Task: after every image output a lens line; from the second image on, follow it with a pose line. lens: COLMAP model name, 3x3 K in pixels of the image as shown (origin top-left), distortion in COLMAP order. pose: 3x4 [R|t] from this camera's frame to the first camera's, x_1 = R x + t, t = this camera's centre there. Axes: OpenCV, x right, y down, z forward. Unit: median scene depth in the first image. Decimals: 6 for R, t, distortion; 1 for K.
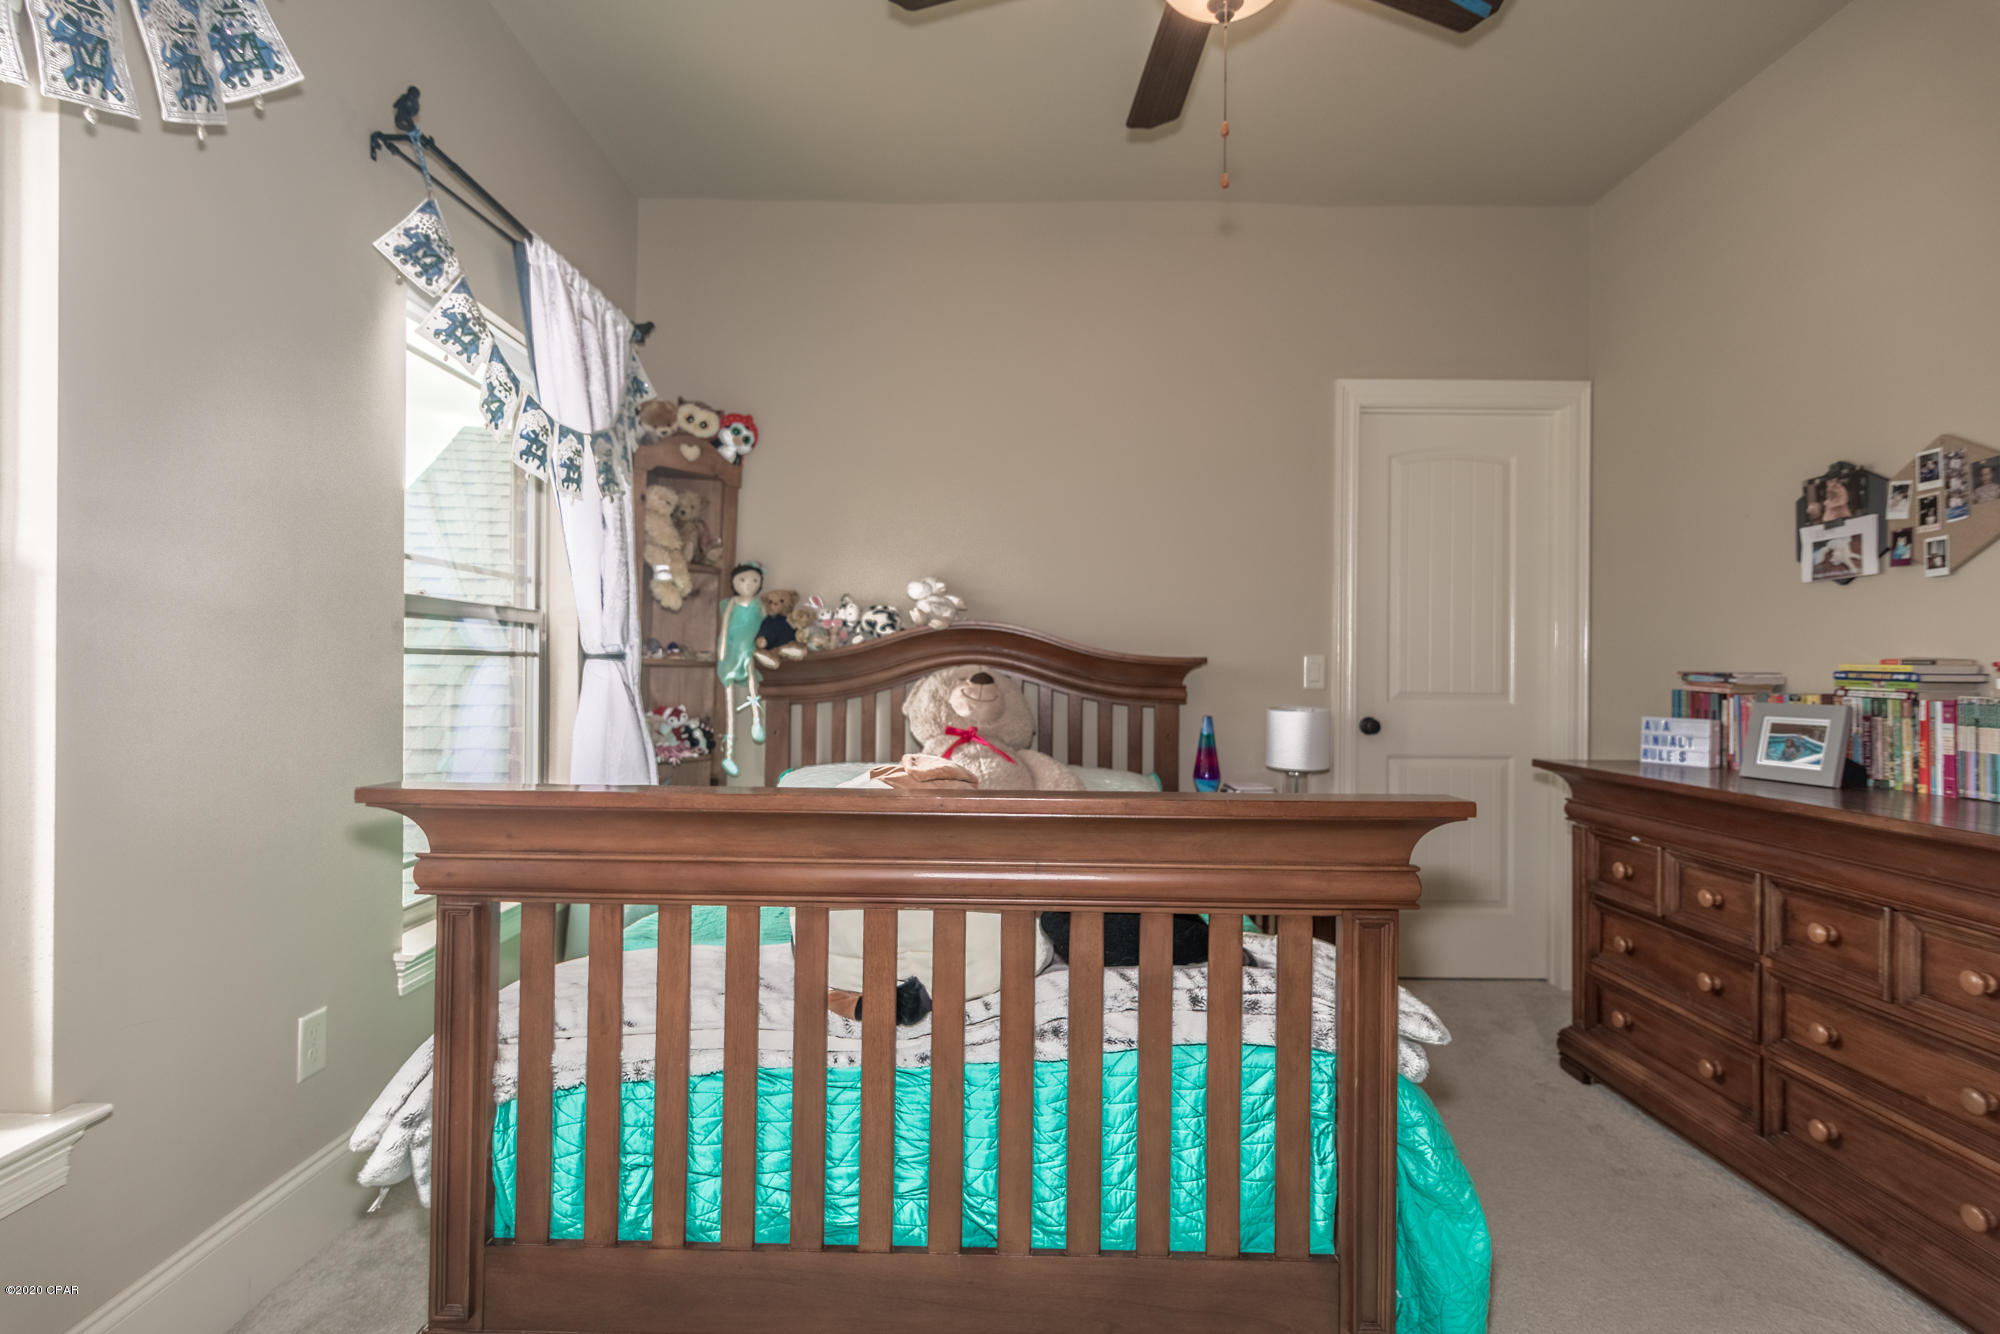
lens RADIAL K [[989.0, 0, 991.7], [0, 989.0, 666.3], [0, 0, 1]] dist [0.003084, 0.000119]
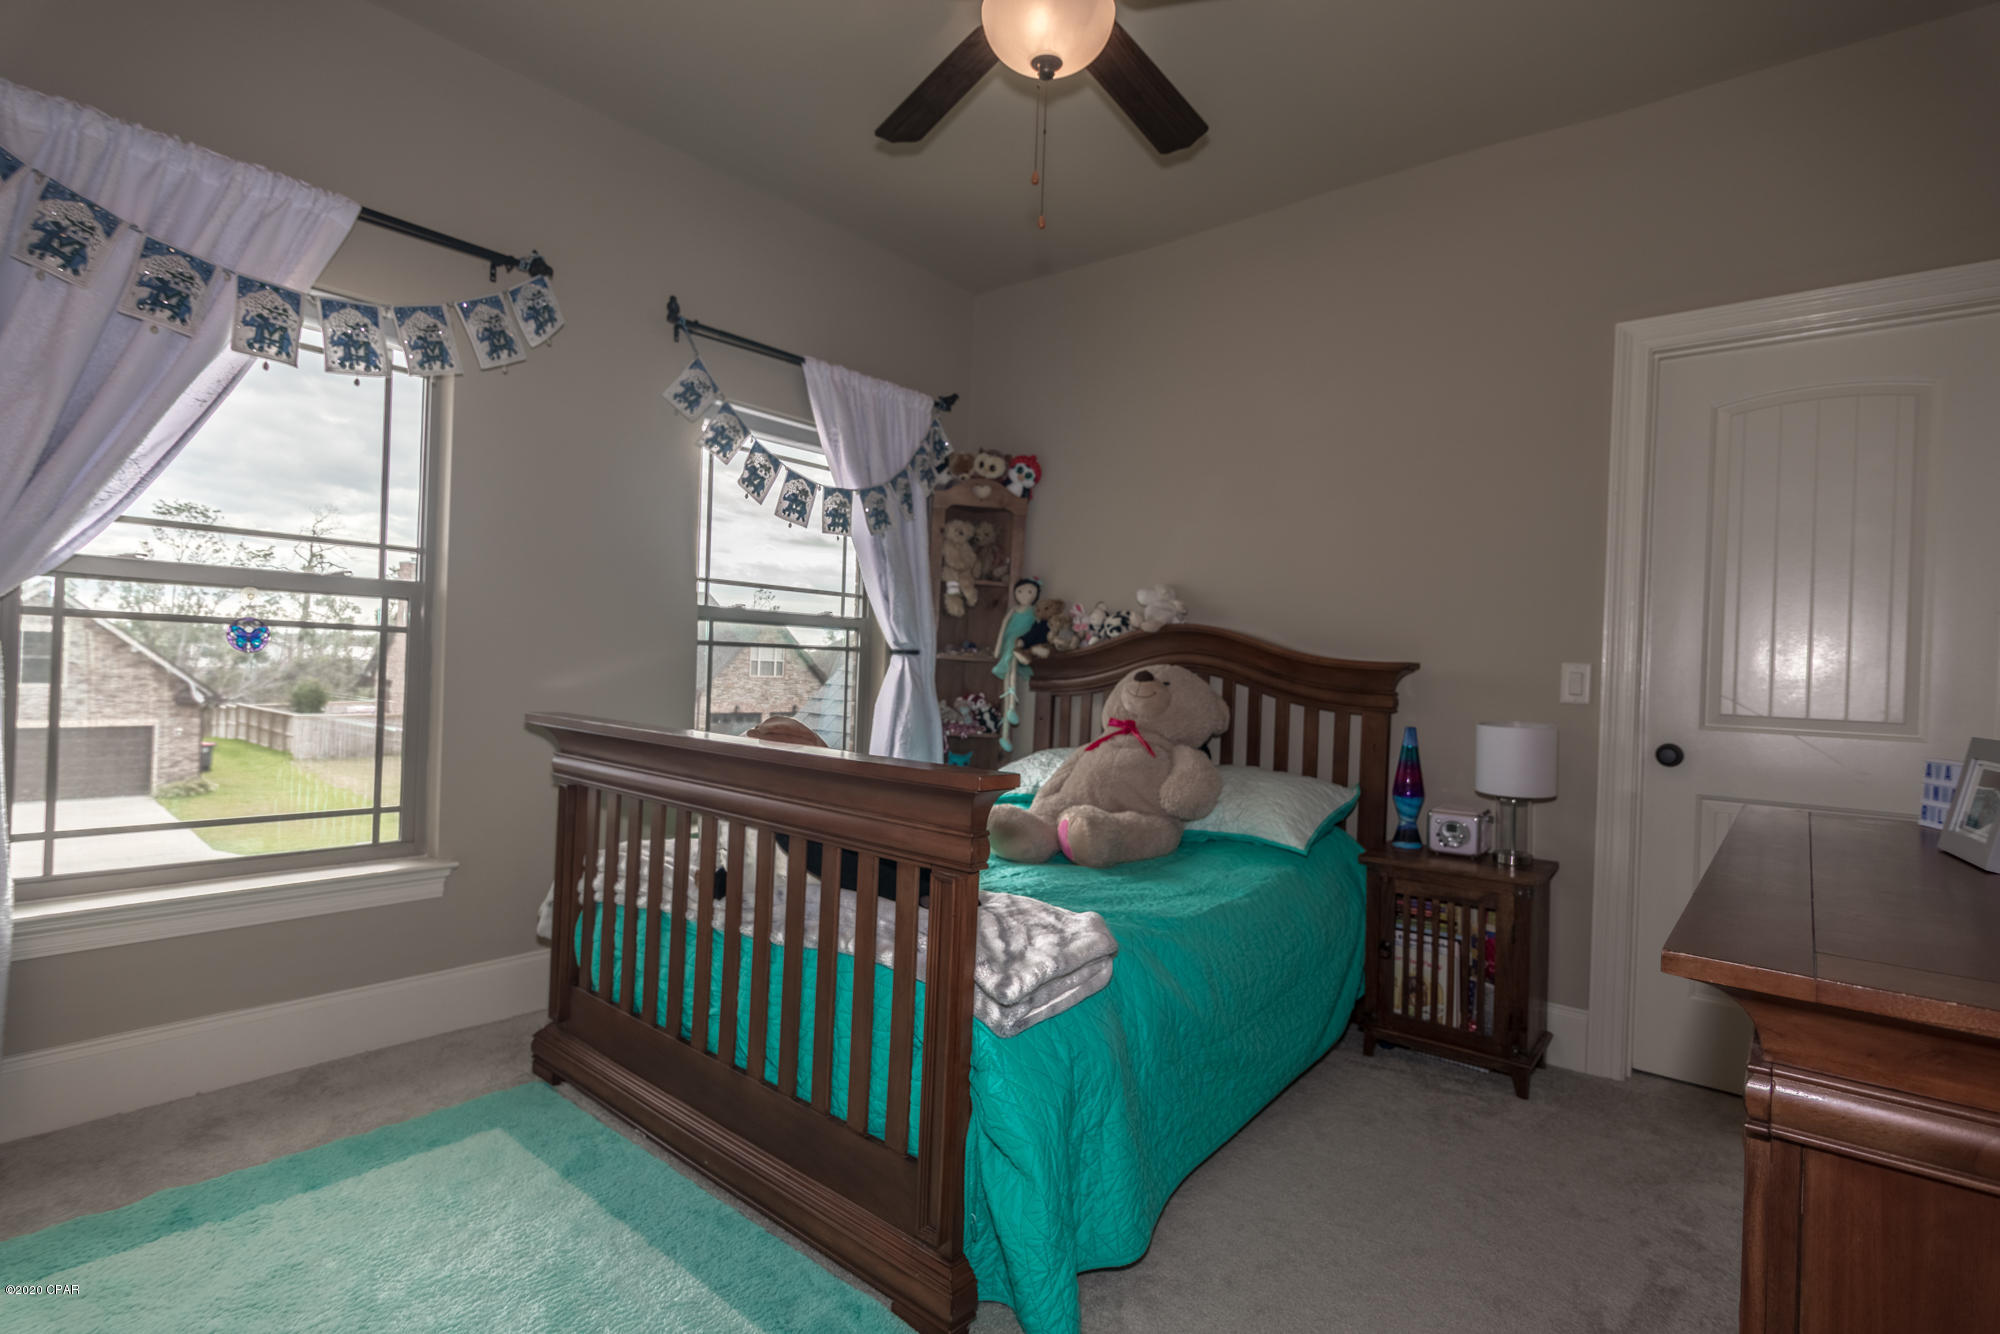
lens RADIAL K [[954.5, 0, 991.6], [0, 954.5, 663.4], [0, 0, 1]] dist [0.004462, -0.000328]
pose [[0.771018, 0.019113, -0.636526, 0.492992], [-0.027932, 0.999603, -0.003819, 0.006416], [0.636200, 0.020724, 0.771246, 0.079895]]
